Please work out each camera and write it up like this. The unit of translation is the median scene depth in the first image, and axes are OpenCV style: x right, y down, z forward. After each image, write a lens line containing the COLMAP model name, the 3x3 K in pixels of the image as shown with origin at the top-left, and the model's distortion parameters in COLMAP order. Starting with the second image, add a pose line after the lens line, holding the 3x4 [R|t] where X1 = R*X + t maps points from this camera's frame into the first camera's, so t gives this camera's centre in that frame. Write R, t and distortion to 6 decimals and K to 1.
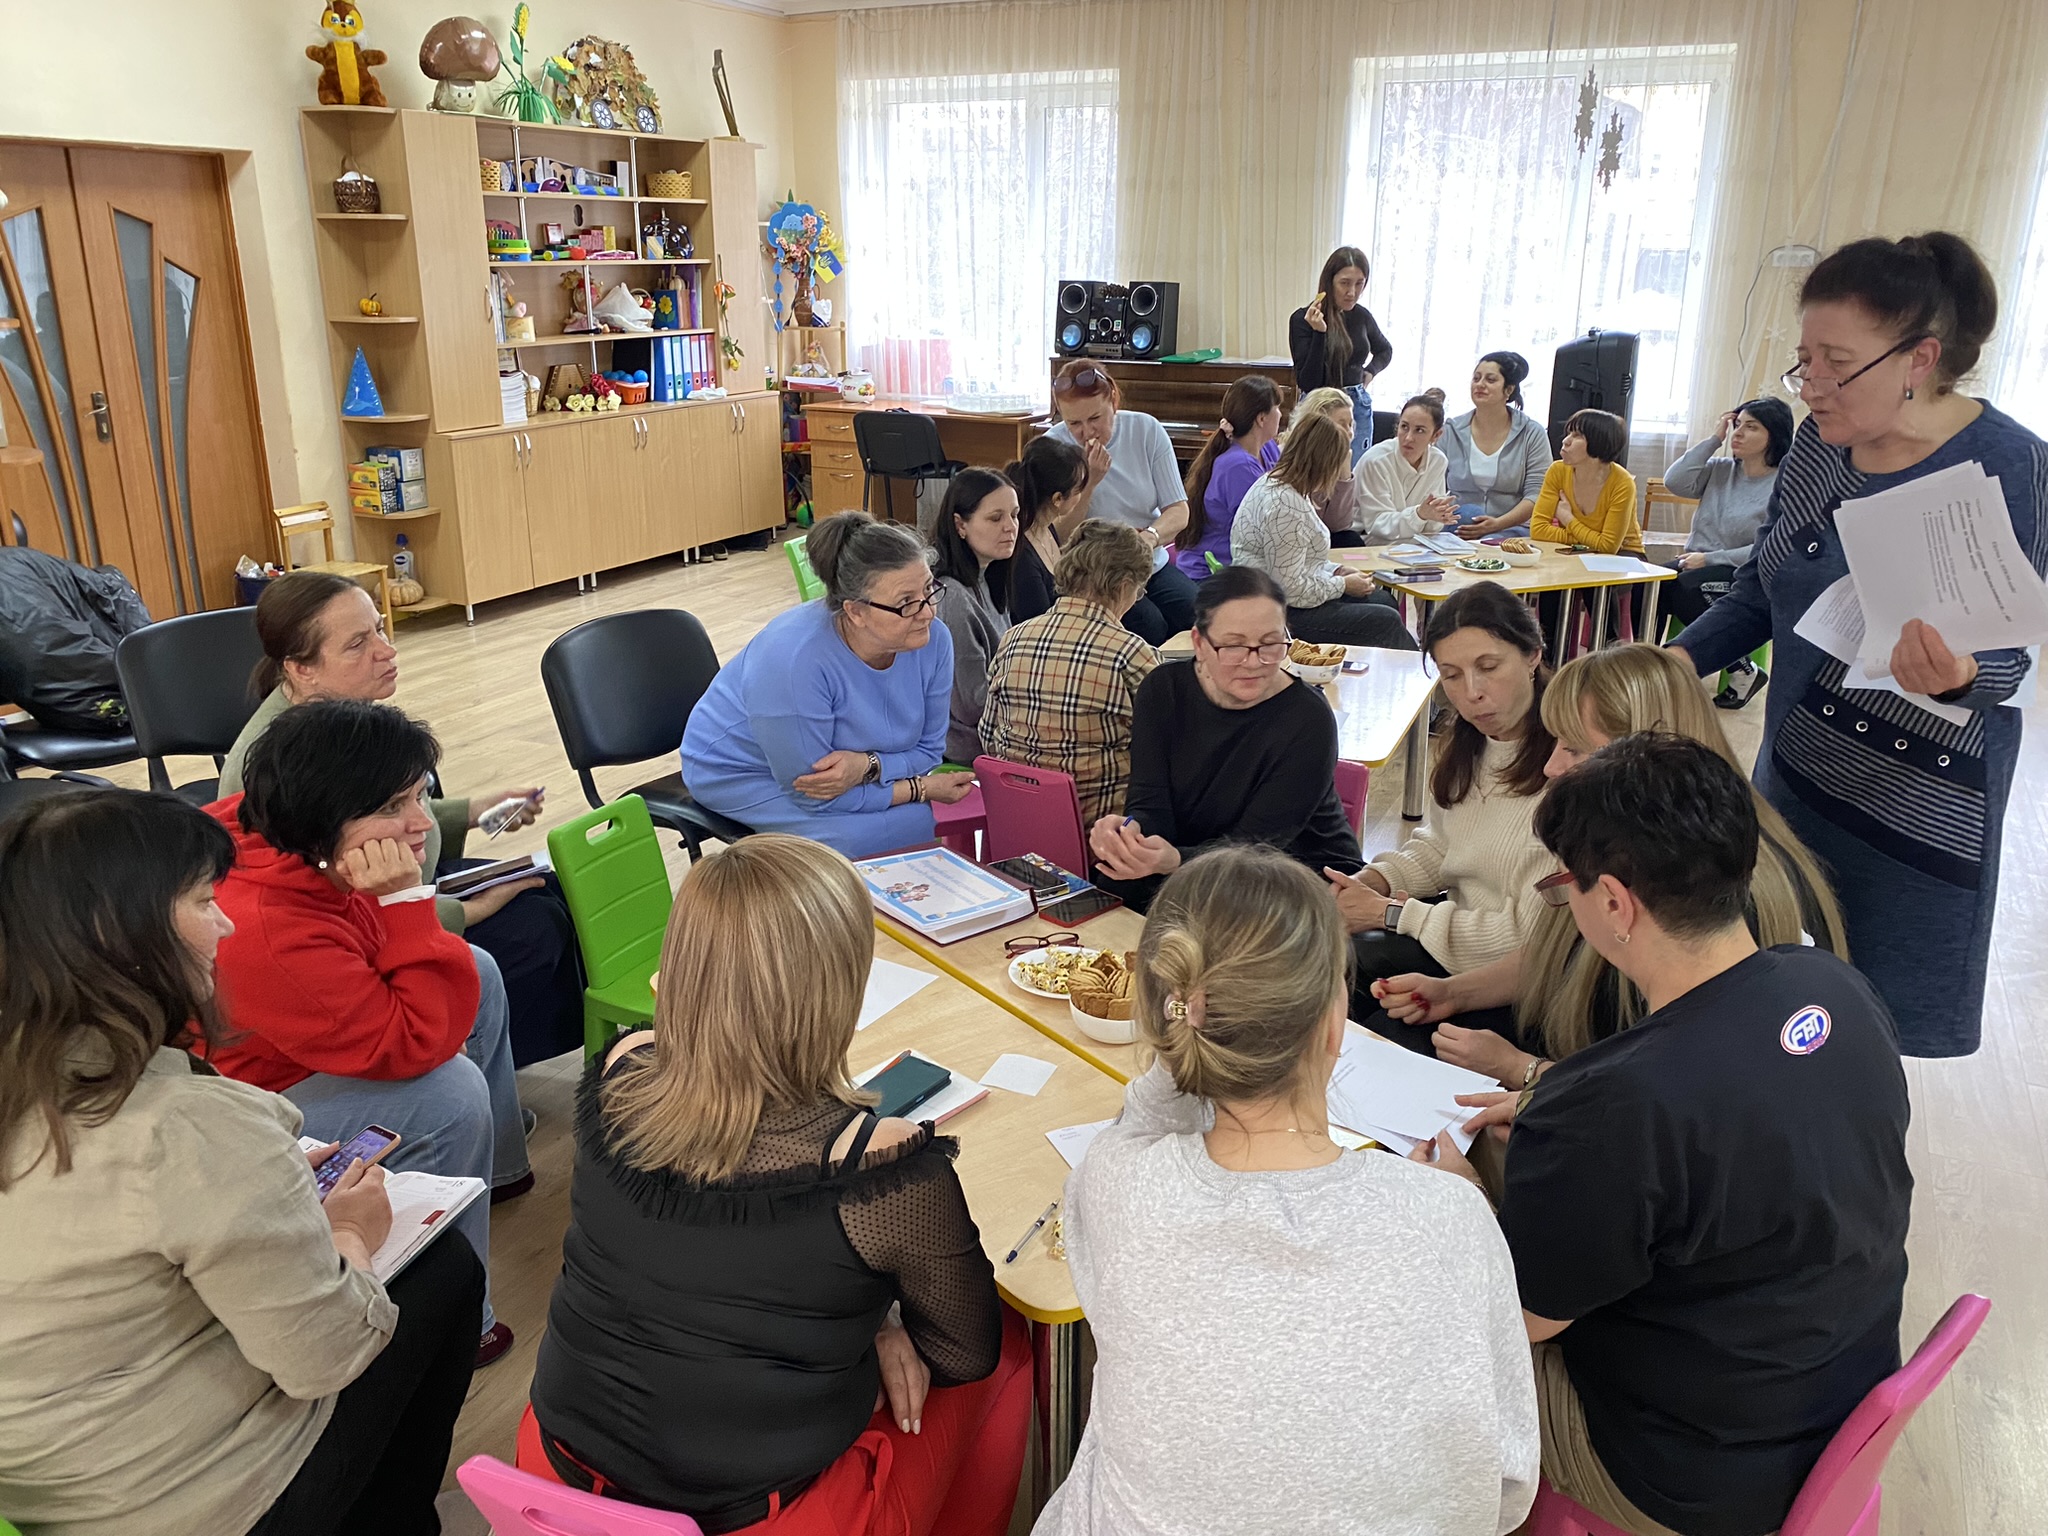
lens RADIAL K [[1534.2, 0, 1037.1], [0, 1534.2, 720.0], [0, 0, 1]] dist [0.006295, -0.005420]
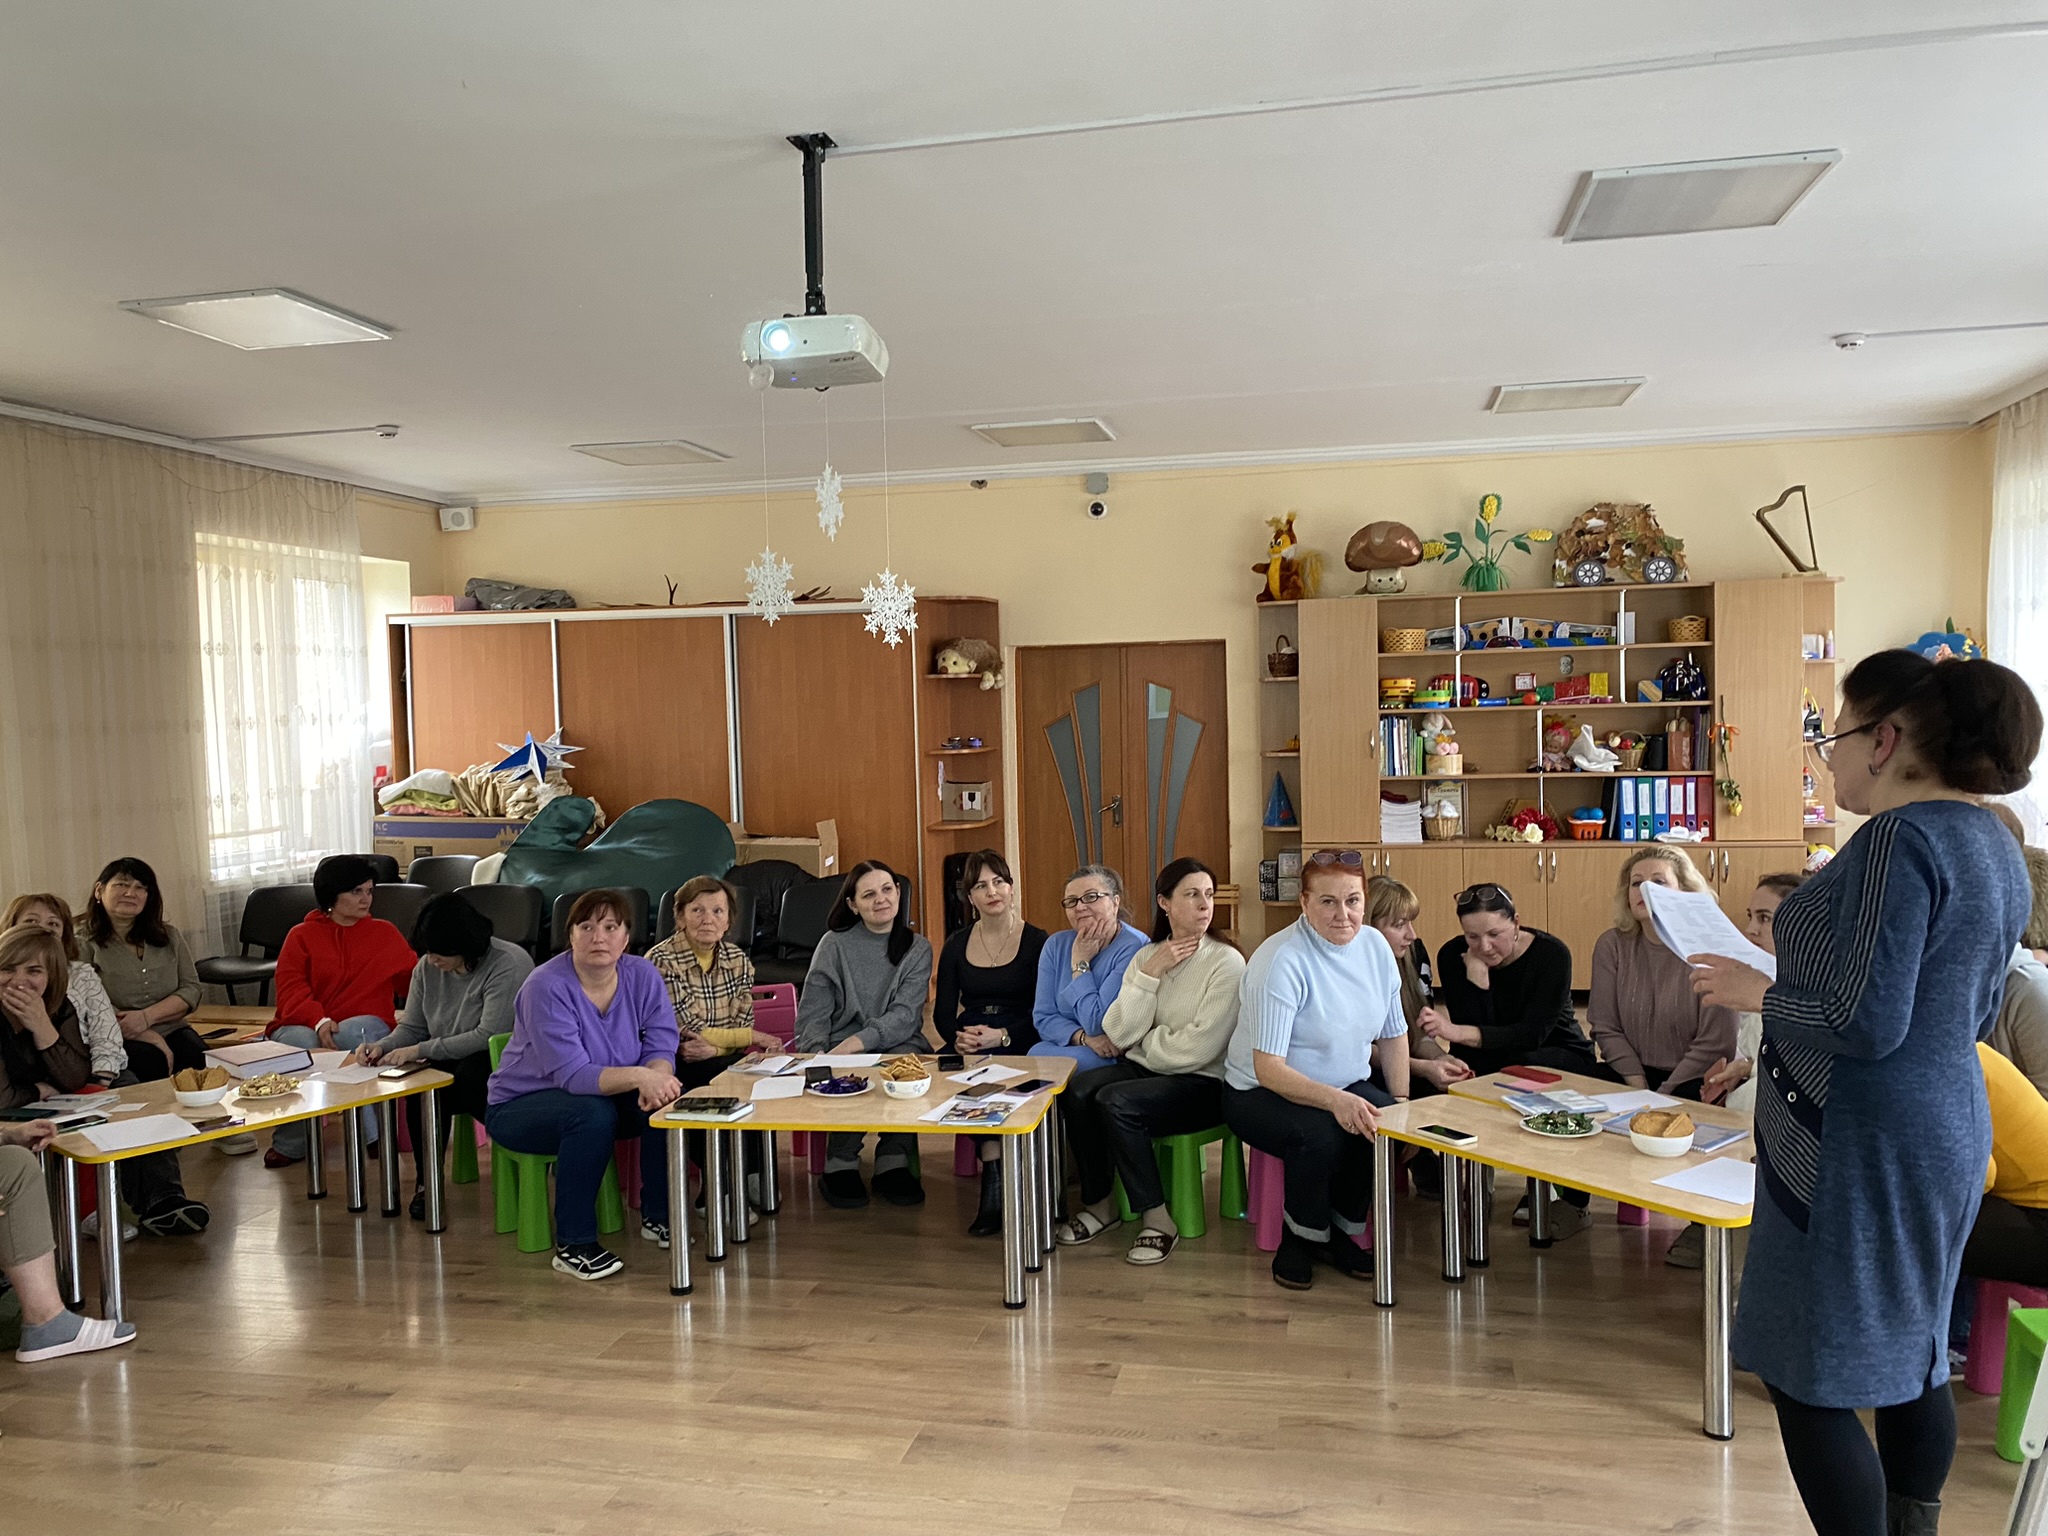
lens RADIAL K [[1550.7, 0, 1022.3], [0, 1550.7, 771.6], [0, 0, 1]] dist [0.014077, -0.010118]
pose [[0.220174, 0.030183, -0.974994, 0.655152], [-0.261156, 0.964858, -0.029105, -0.122490], [0.939851, 0.261034, 0.220319, 0.412384]]
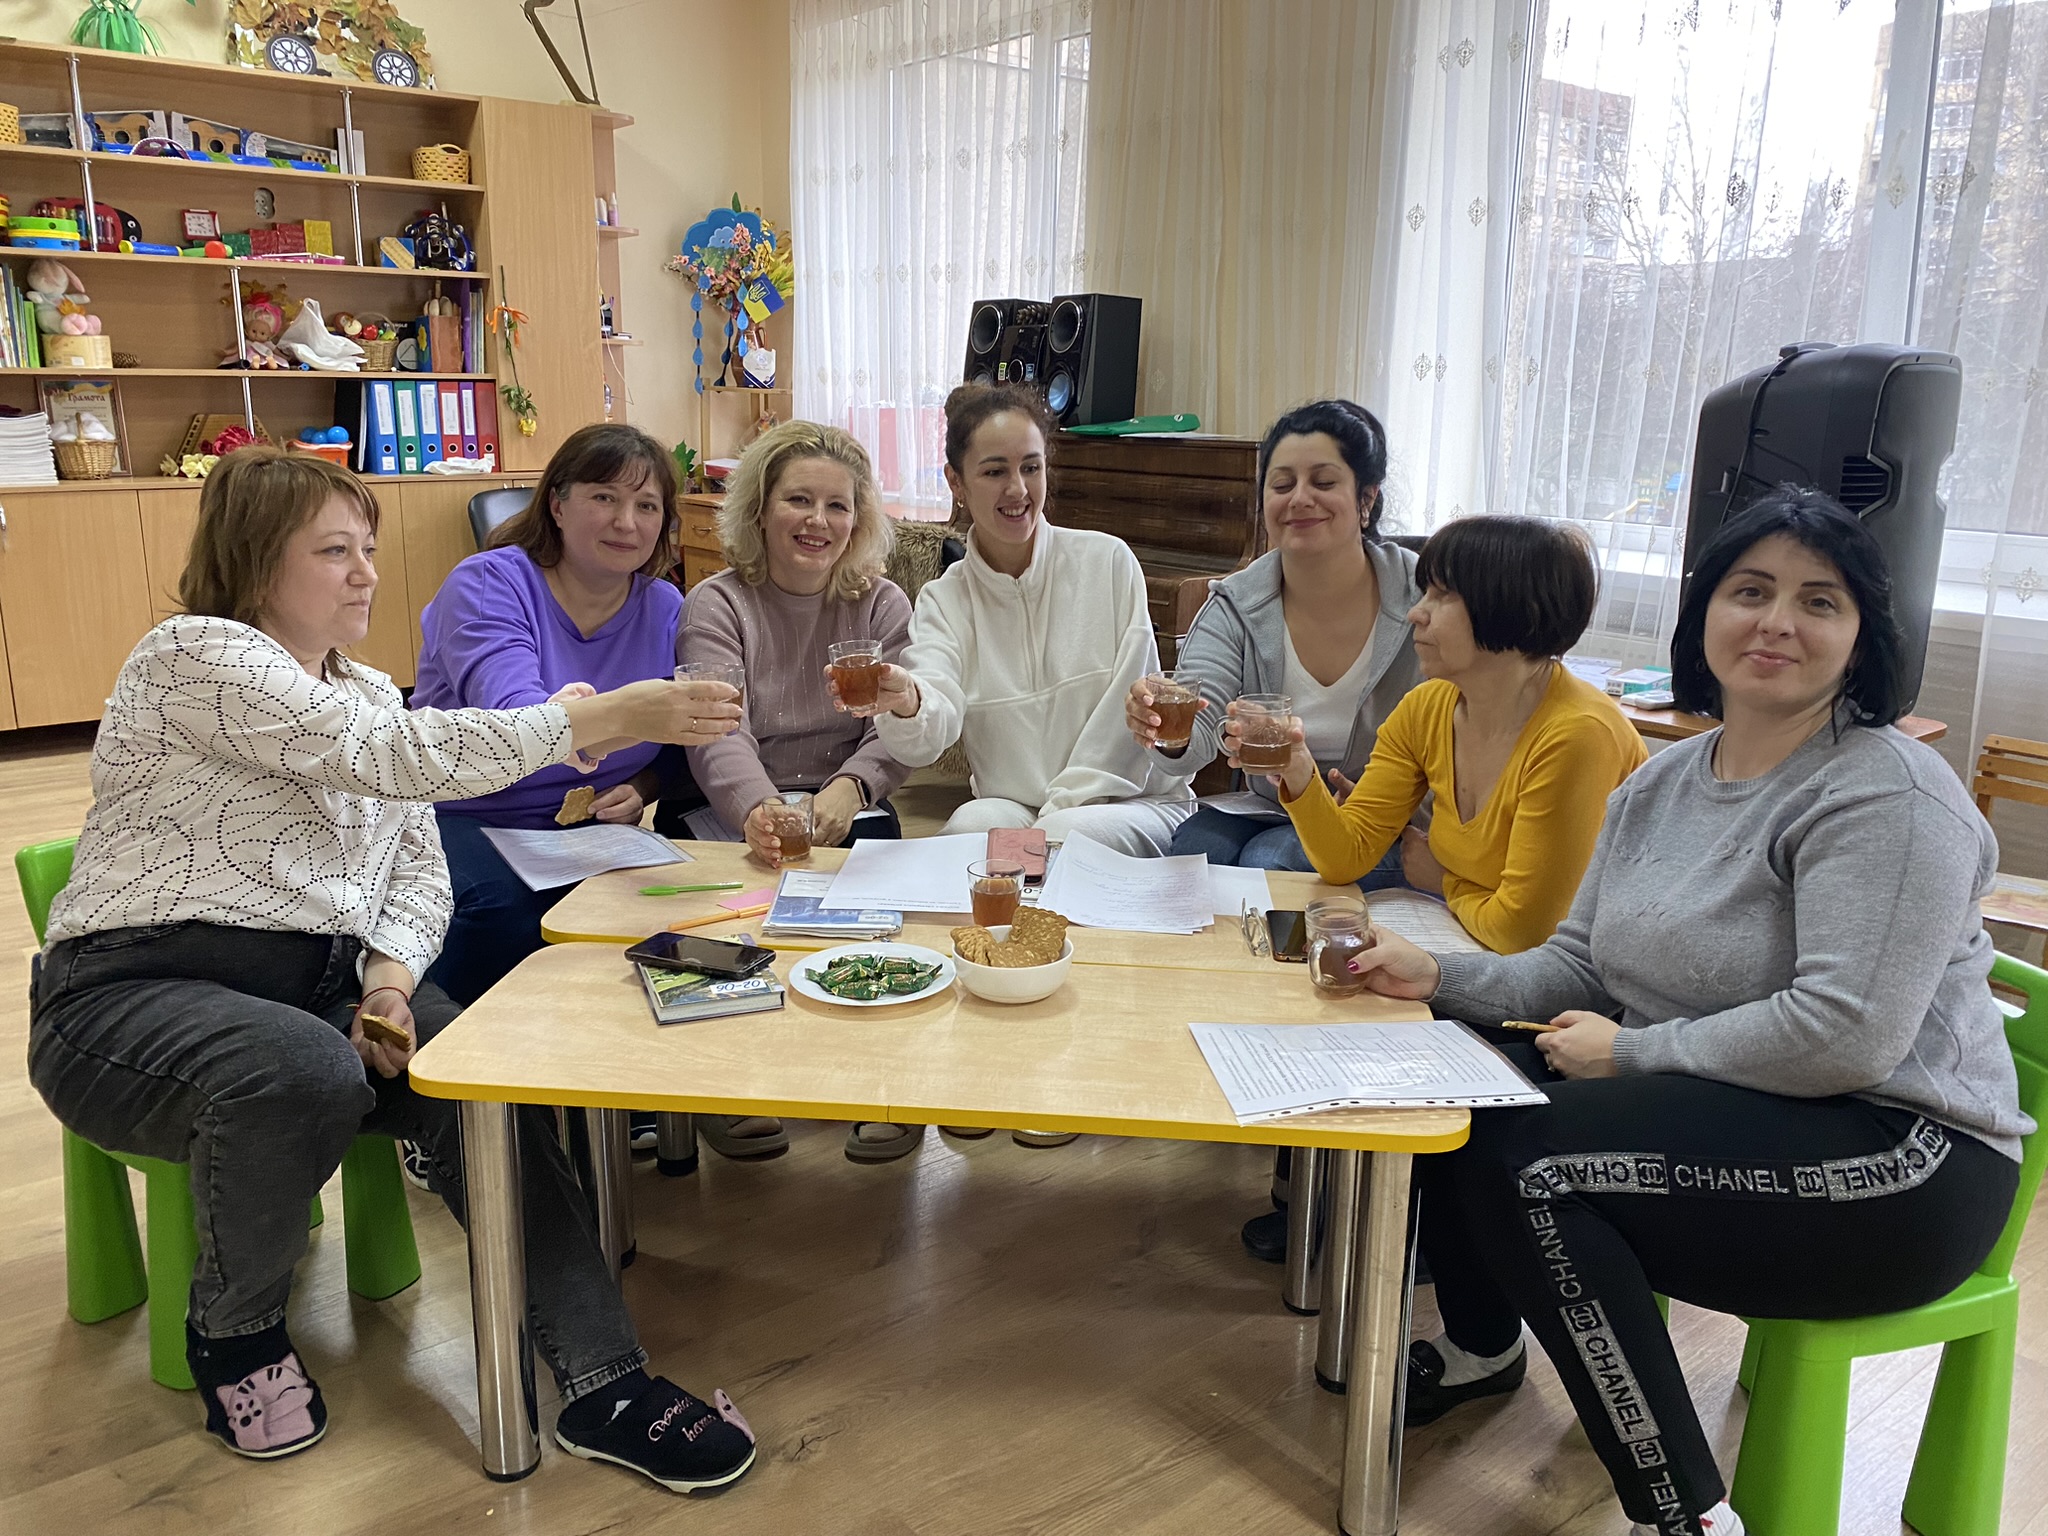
lens RADIAL K [[1562.3, 0, 1028.9], [0, 1562.3, 762.1], [0, 0, 1]] dist [-0.006240, -0.002311]
pose [[0.905302, 0.107013, -0.411068, 0.322560], [-0.134089, 0.990259, -0.037513, -0.094964], [0.403050, 0.089080, 0.910832, 0.504087]]
